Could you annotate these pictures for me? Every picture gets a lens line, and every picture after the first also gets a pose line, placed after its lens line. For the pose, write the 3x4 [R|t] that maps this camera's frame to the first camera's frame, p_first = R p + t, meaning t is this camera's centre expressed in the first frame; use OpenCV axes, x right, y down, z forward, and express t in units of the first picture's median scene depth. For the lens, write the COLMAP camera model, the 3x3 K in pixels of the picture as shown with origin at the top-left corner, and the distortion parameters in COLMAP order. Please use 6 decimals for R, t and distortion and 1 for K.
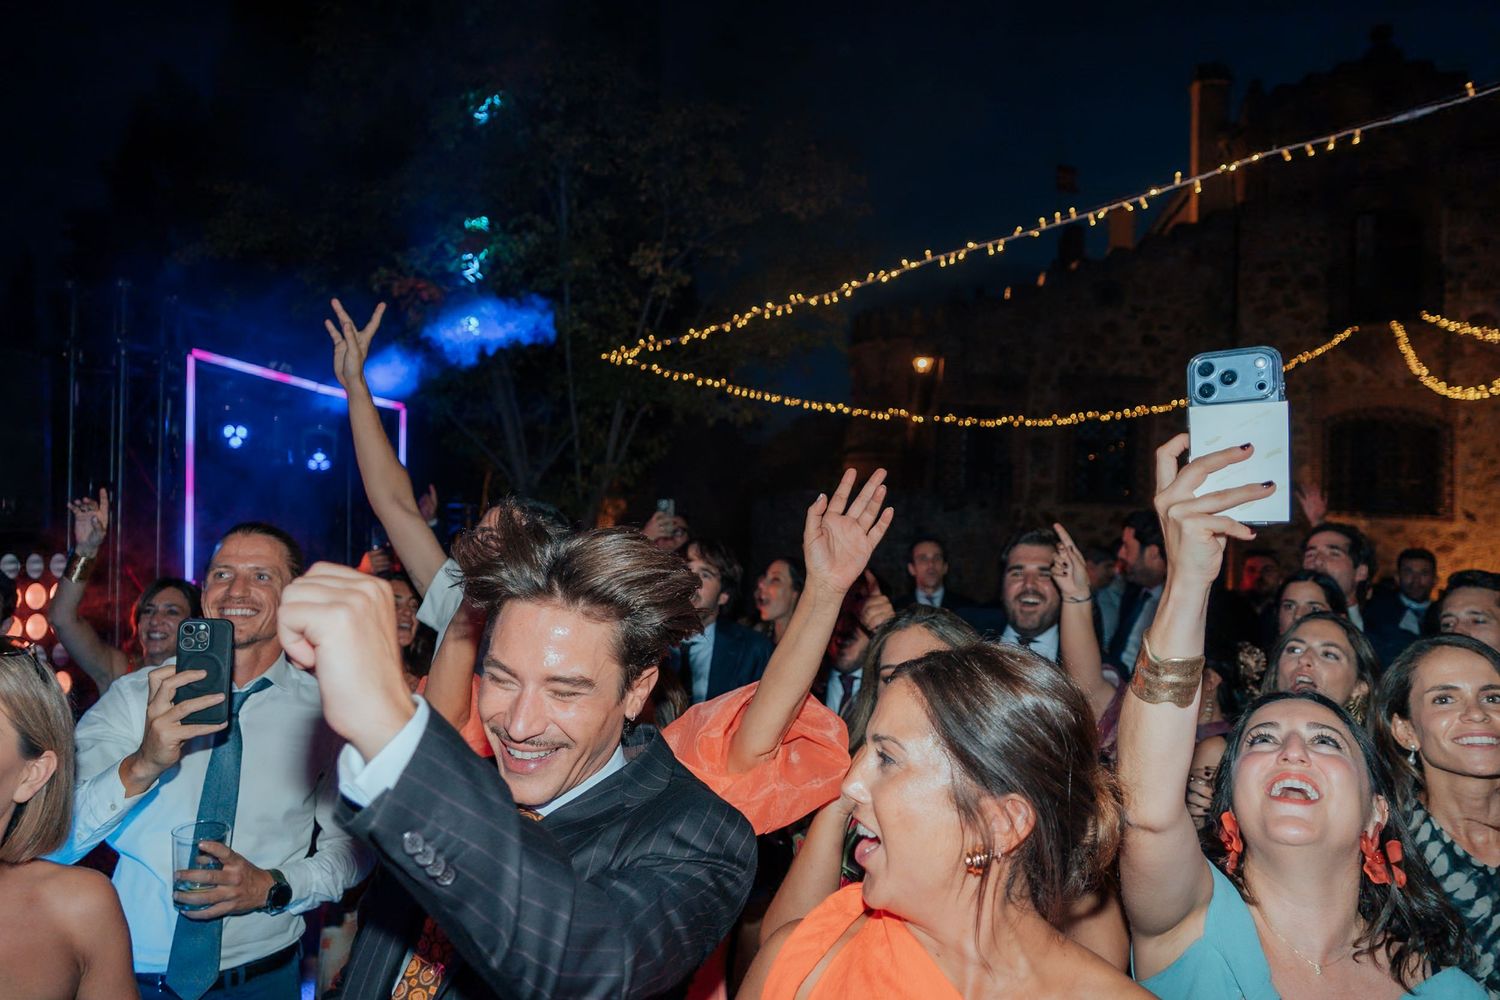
lens RADIAL K [[978.5, 0, 750.0], [0, 978.5, 500.0], [0, 0, 1]] dist [-0.031938, 0.005201]
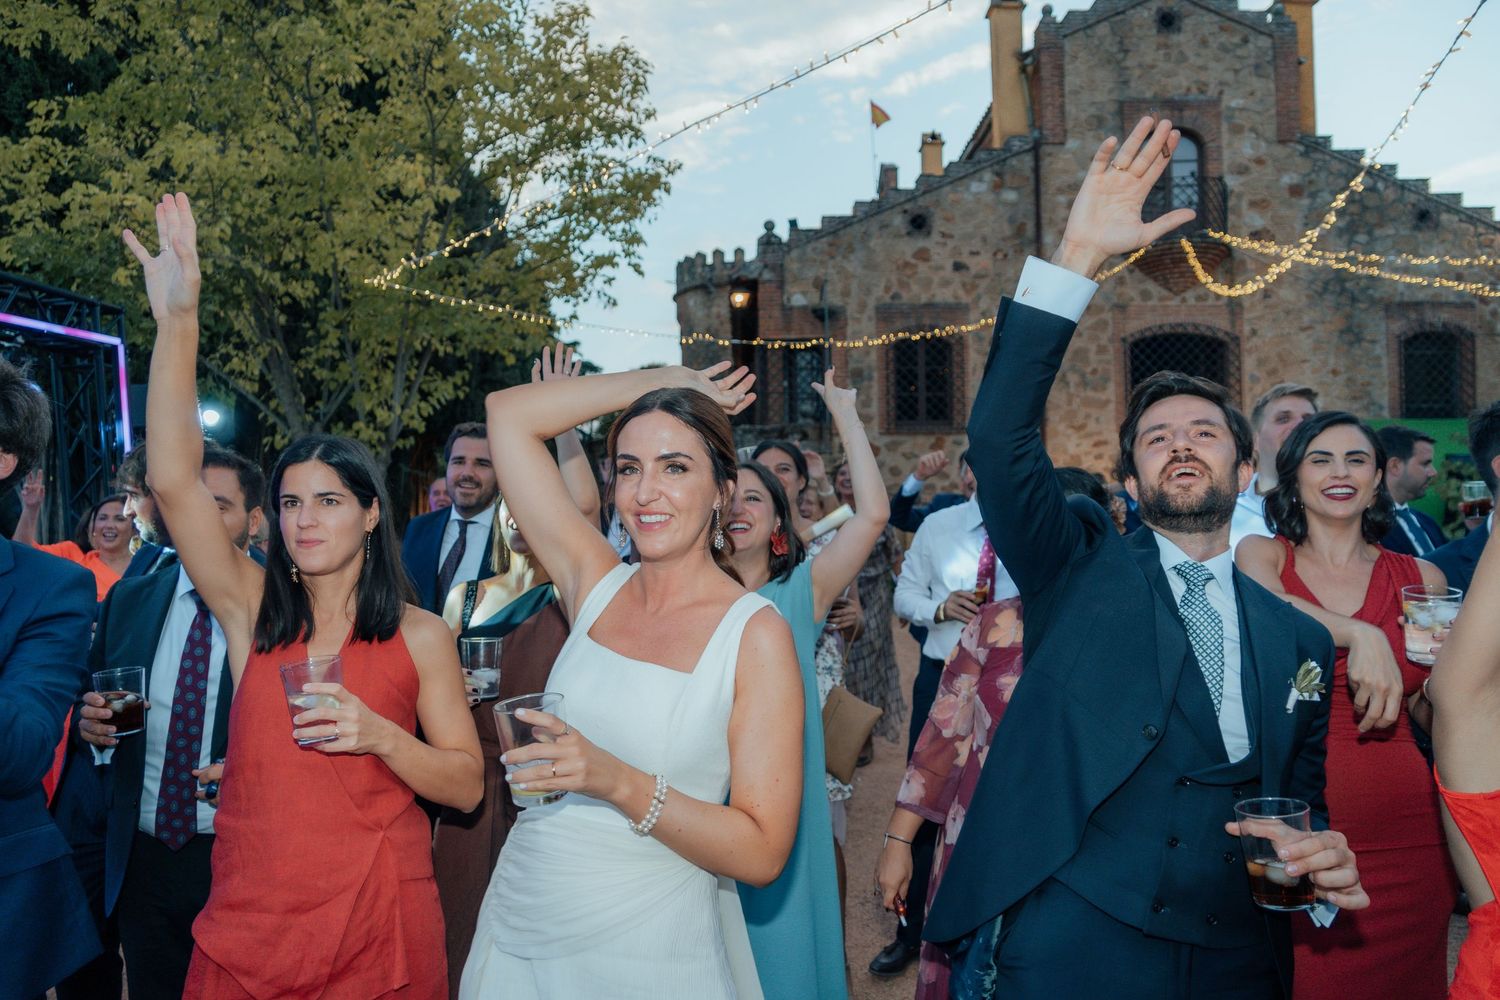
lens RADIAL K [[978.5, 0, 750.0], [0, 978.5, 500.0], [0, 0, 1]] dist [-0.031938, 0.005201]
pose [[0.985748, -0.067145, 0.154246, 0.024944], [0.060534, 0.997051, 0.047170, 0.017553], [-0.156959, -0.037160, 0.986906, 0.027704]]
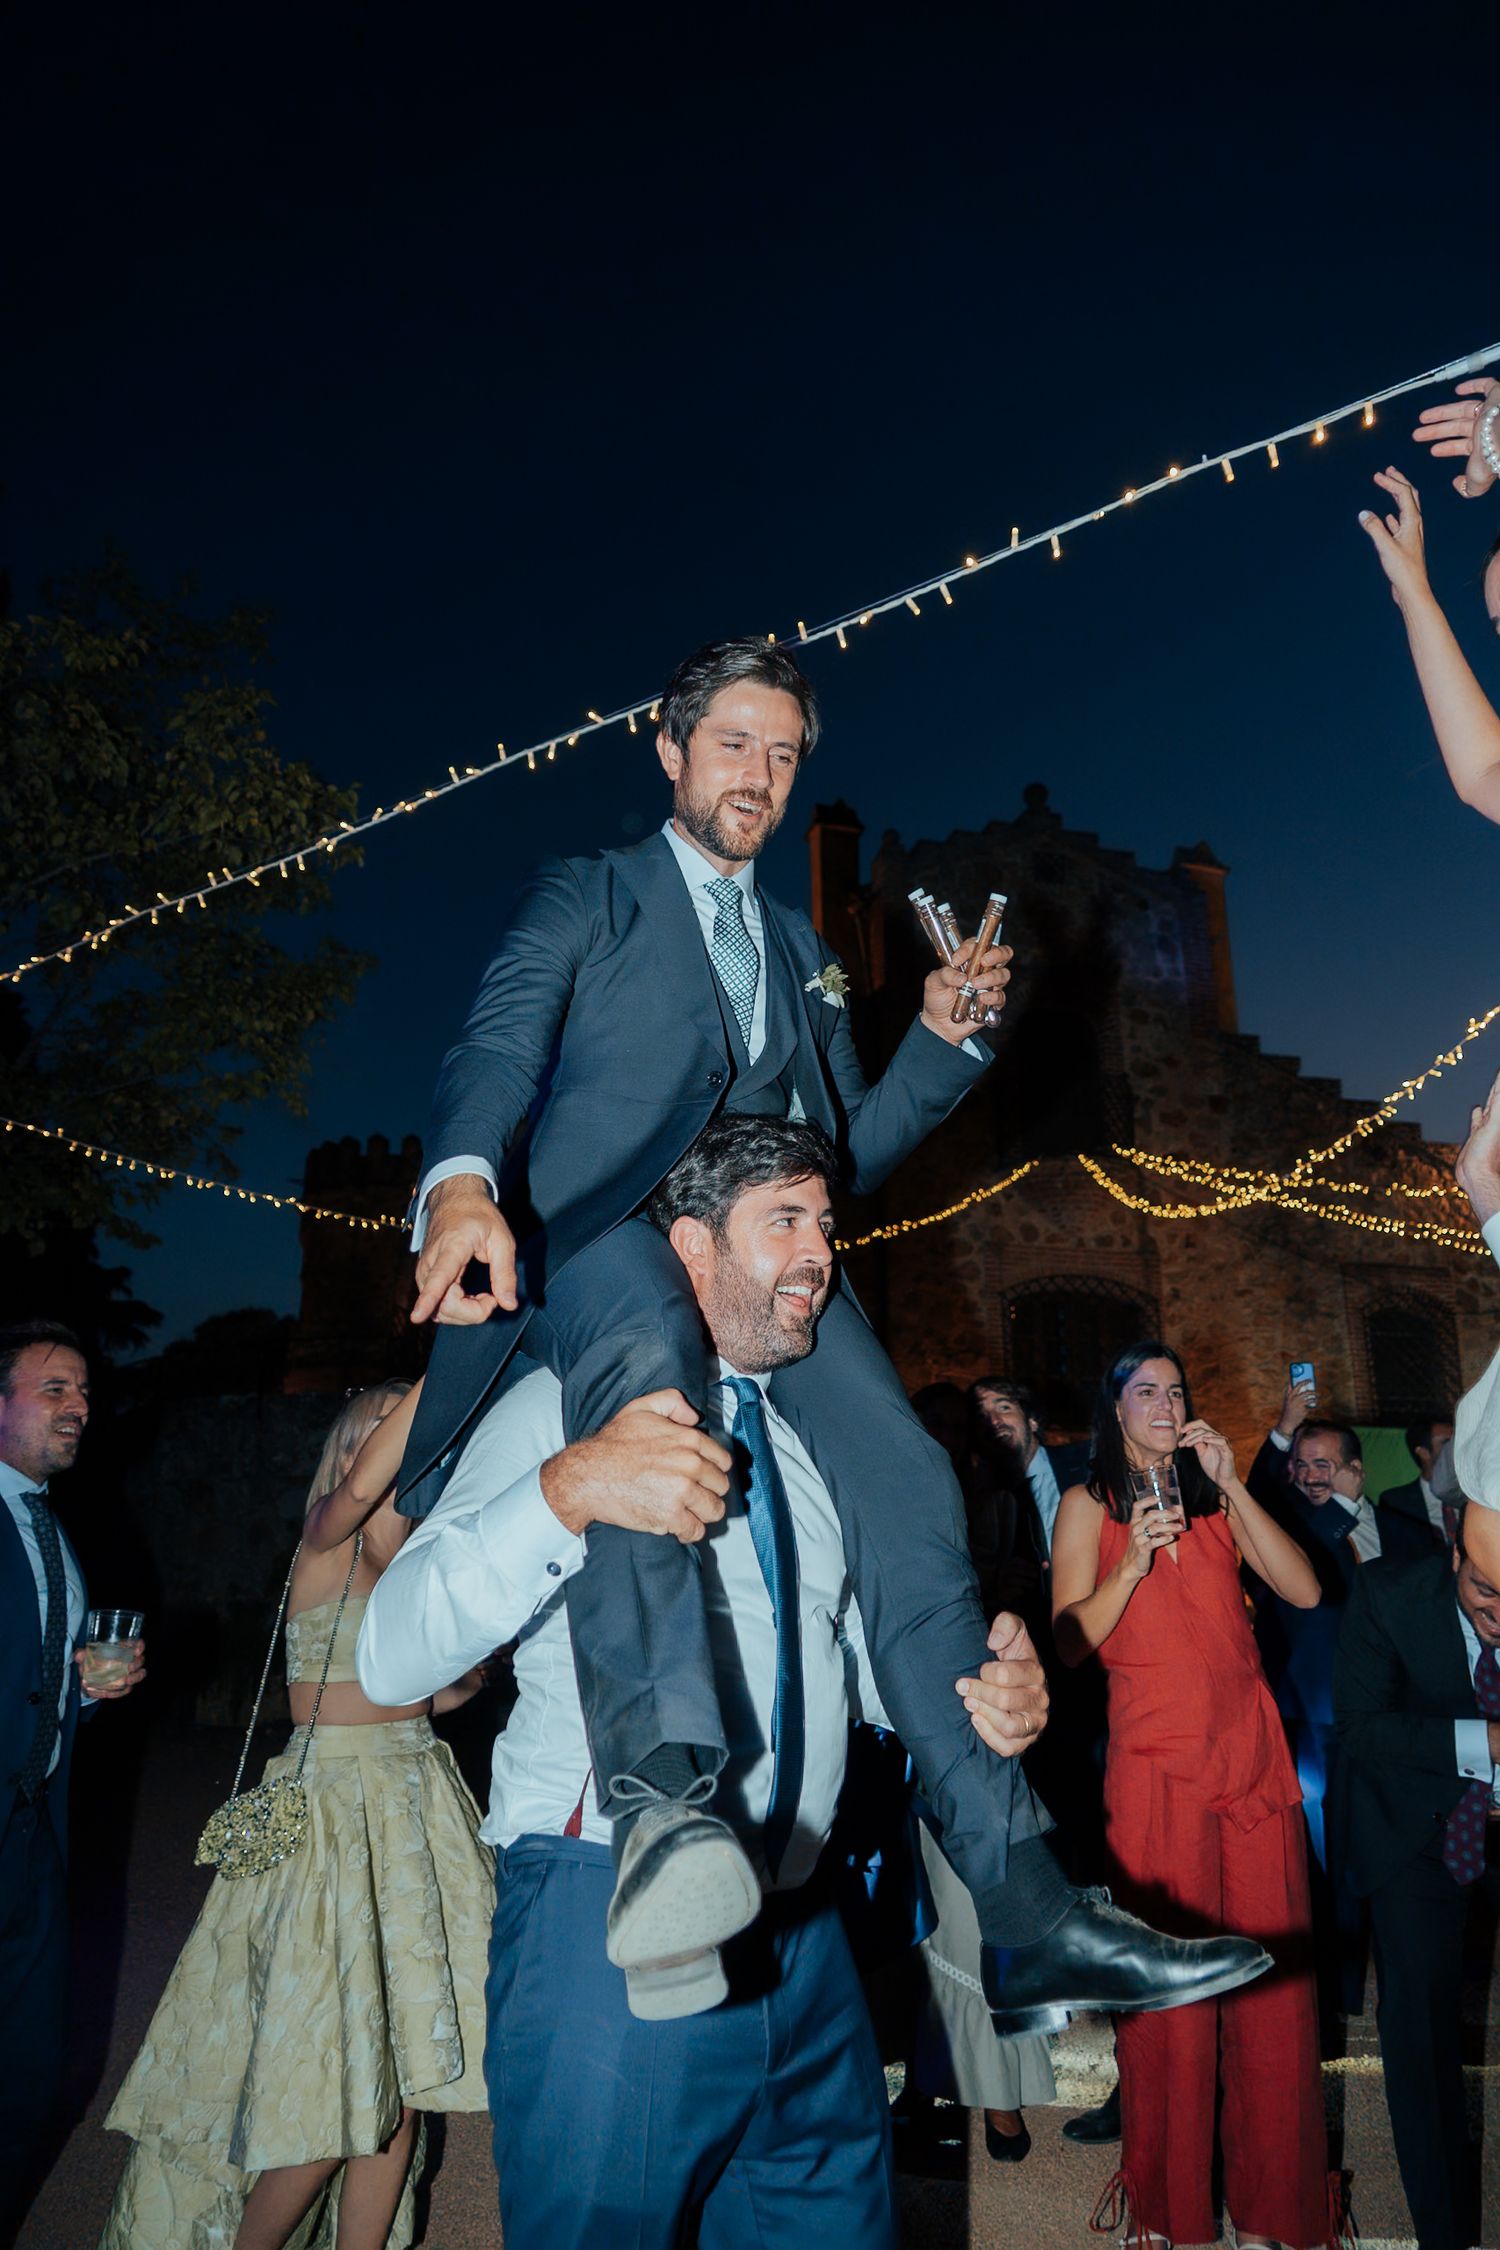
lens RADIAL K [[1467.7, 0, 743.3], [0, 1467.7, 1145.6], [0, 0, 1]] dist [-0.031938, 0.005201]
pose [[0.921940, 0.055166, 0.383385, 0.006068], [0.029257, 0.977060, -0.210946, 0.033447], [-0.386227, 0.205696, 0.899176, 0.096828]]
